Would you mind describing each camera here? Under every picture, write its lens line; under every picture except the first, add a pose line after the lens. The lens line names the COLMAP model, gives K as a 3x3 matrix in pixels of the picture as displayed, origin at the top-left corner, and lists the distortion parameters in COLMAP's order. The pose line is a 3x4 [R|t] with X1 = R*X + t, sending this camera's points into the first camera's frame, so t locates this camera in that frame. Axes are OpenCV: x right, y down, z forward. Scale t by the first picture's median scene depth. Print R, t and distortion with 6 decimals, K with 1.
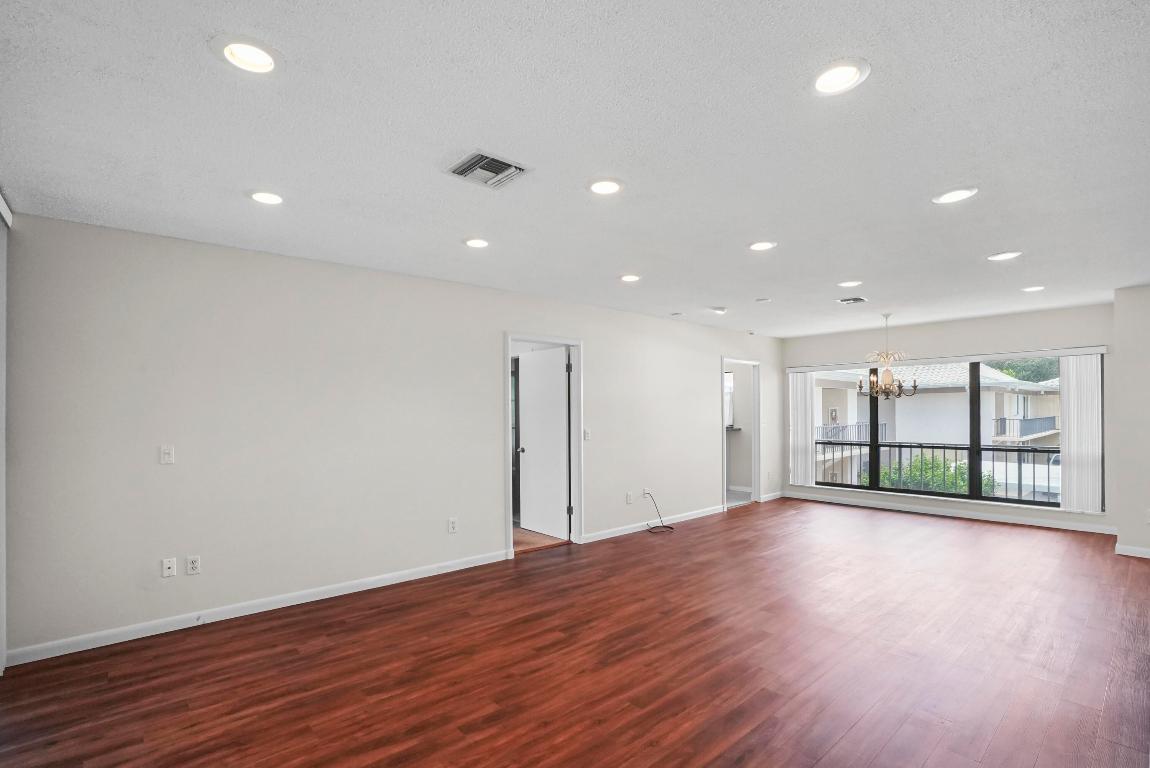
lens RADIAL K [[529.0, 0, 579.9], [0, 529.0, 408.0], [0, 0, 1]] dist [-0.012795, 0.000553]
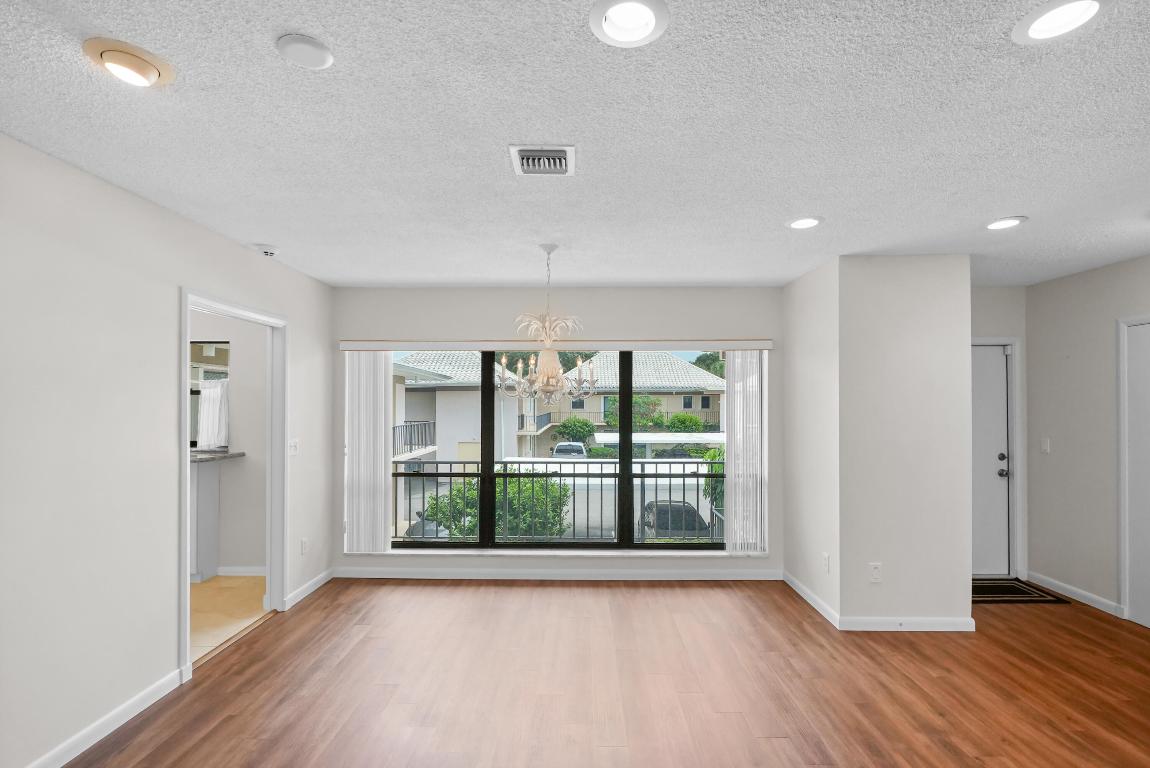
lens RADIAL K [[529.0, 0, 594.4], [0, 529.0, 400.5], [0, 0, 1]] dist [-0.012795, 0.000553]
pose [[0.656062, 0.012746, 0.754600, 0.174075], [-0.009902, 0.999917, -0.008280, -0.013122], [-0.754642, -0.002039, 0.656133, 0.505777]]
